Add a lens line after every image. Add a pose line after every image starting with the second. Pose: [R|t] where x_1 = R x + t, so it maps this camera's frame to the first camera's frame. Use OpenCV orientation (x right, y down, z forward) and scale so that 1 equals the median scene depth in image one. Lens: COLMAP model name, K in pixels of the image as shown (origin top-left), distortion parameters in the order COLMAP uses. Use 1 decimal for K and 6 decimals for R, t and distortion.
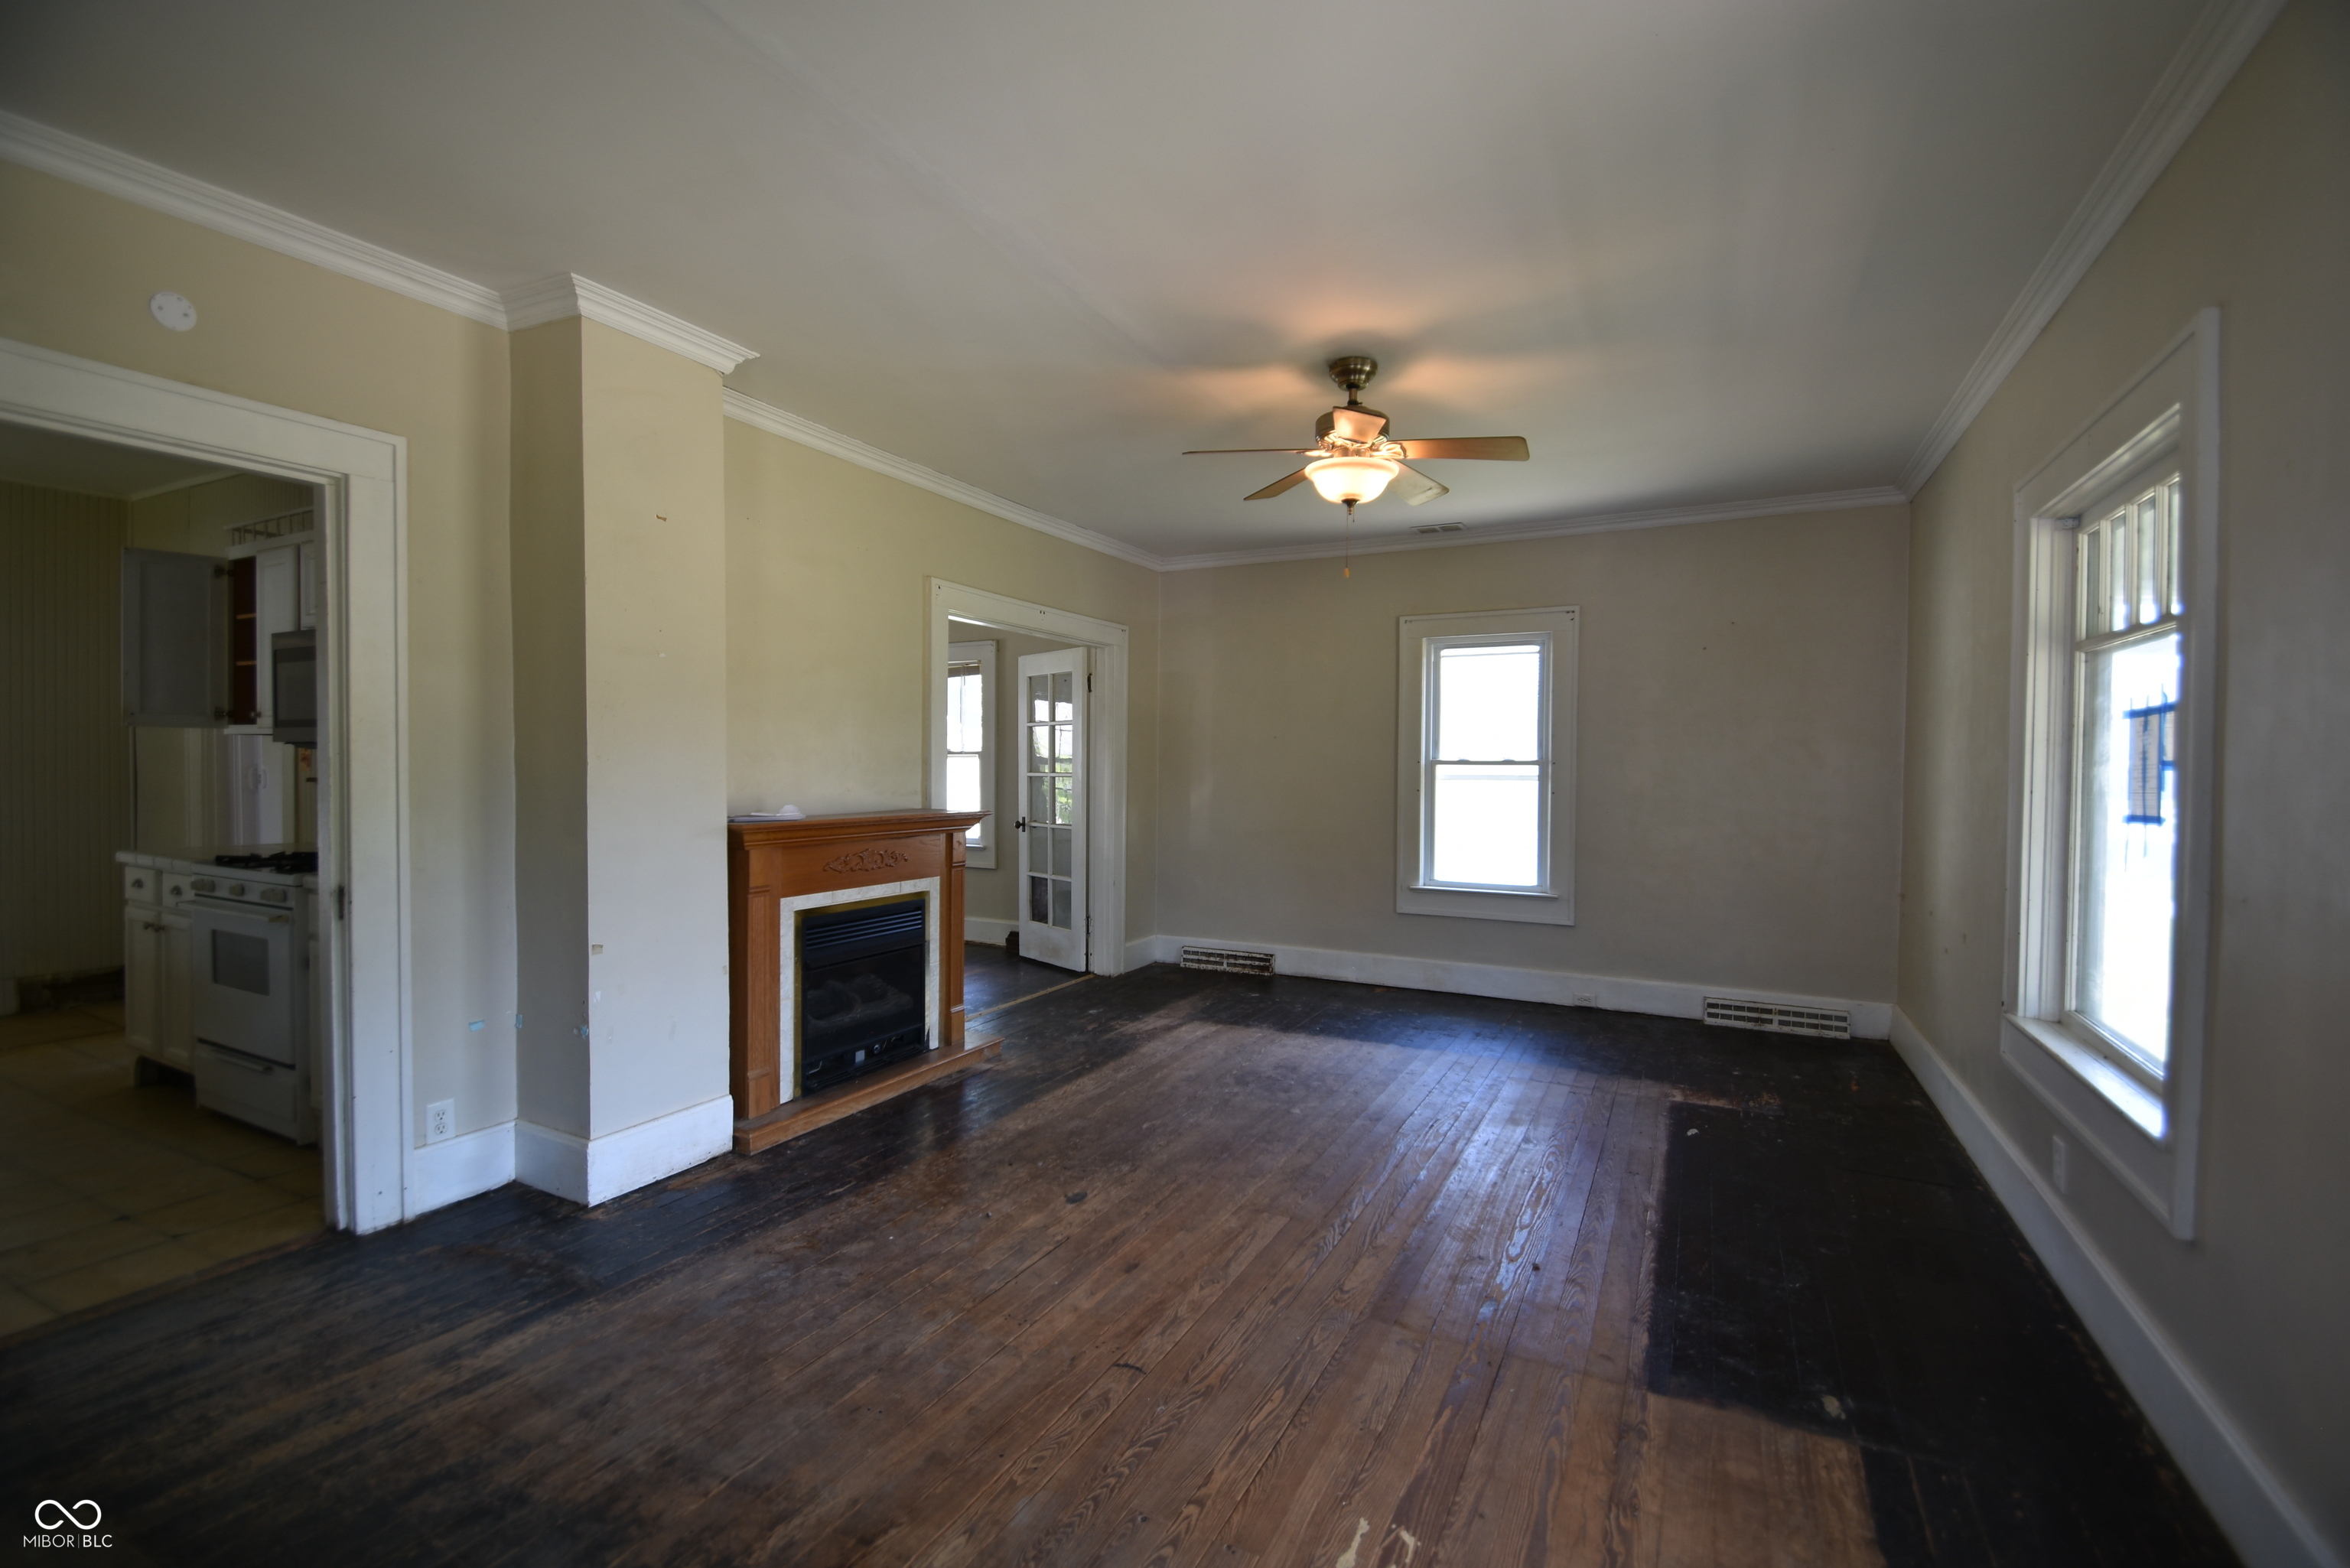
lens RADIAL K [[1039.0, 0, 1175.0], [0, 1039.0, 784.0], [0, 0, 1]] dist [0.017275, -0.020406]
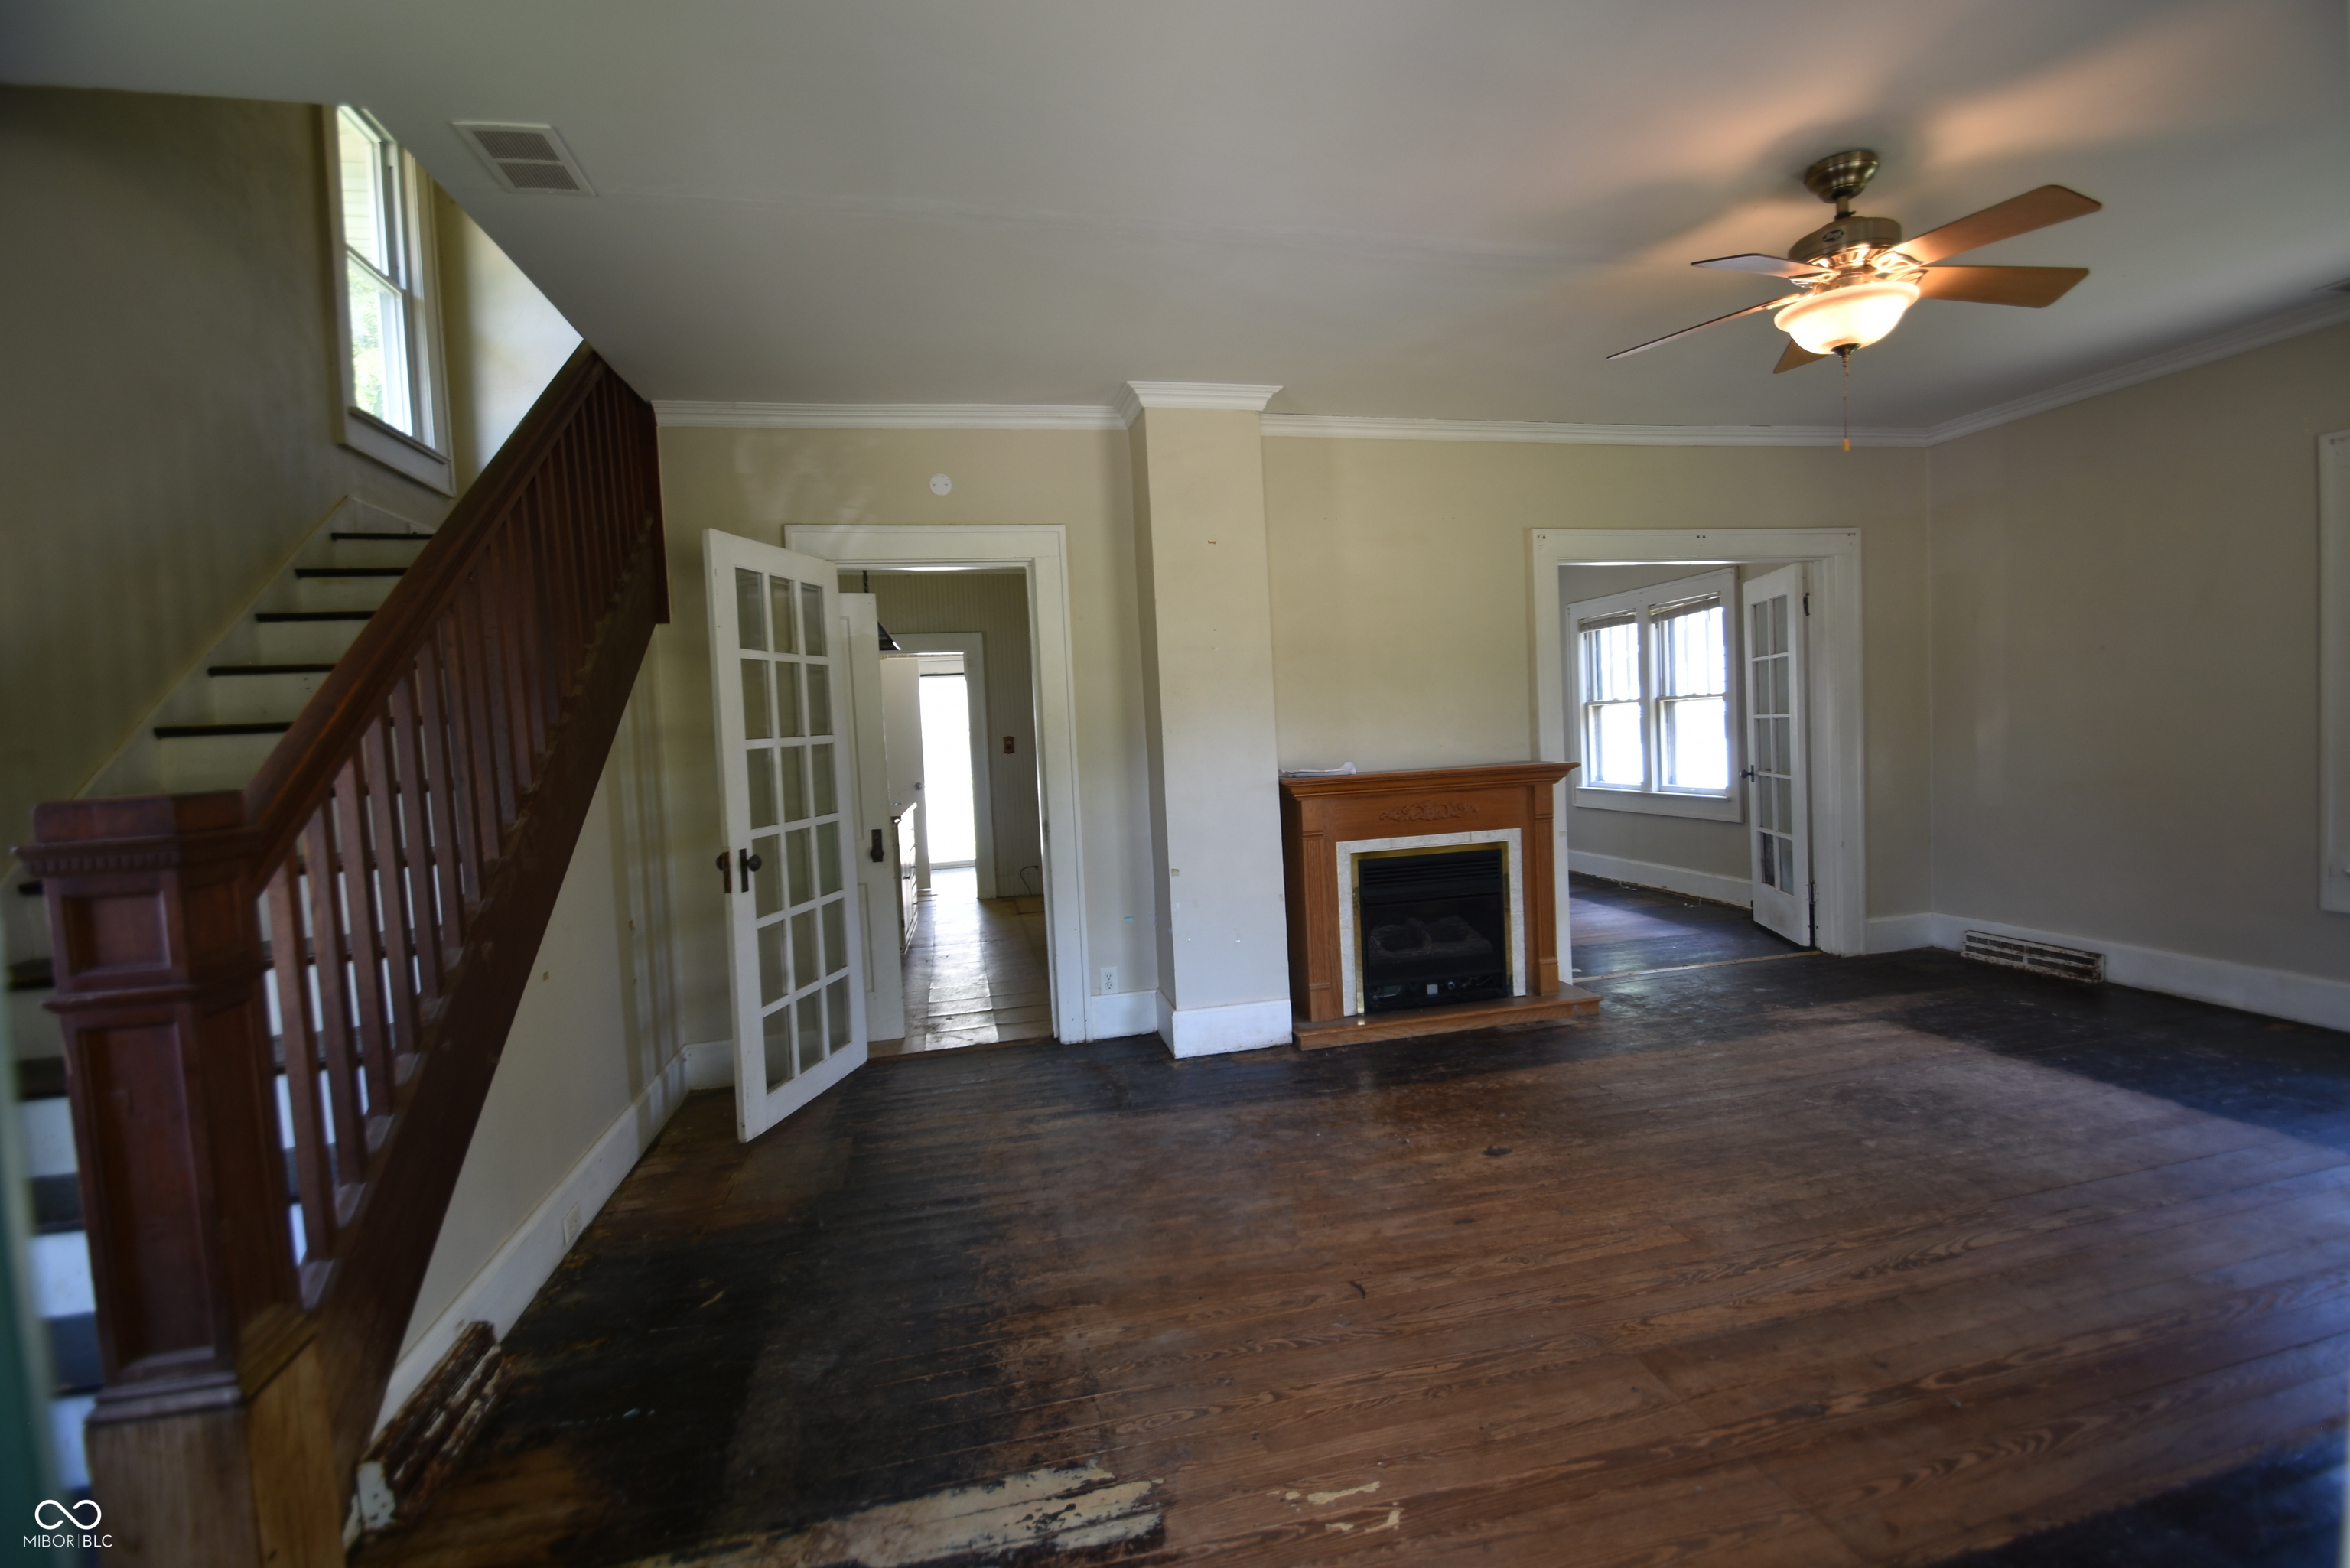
lens RADIAL K [[1026.7, 0, 1175.0], [0, 1026.7, 784.0], [0, 0, 1]] dist [0.016849, -0.018673]
pose [[0.636061, -0.000007, -0.771639, 0.424226], [0.040234, 0.998640, 0.033155, -0.001625], [0.770589, -0.052135, 0.635196, 0.134139]]
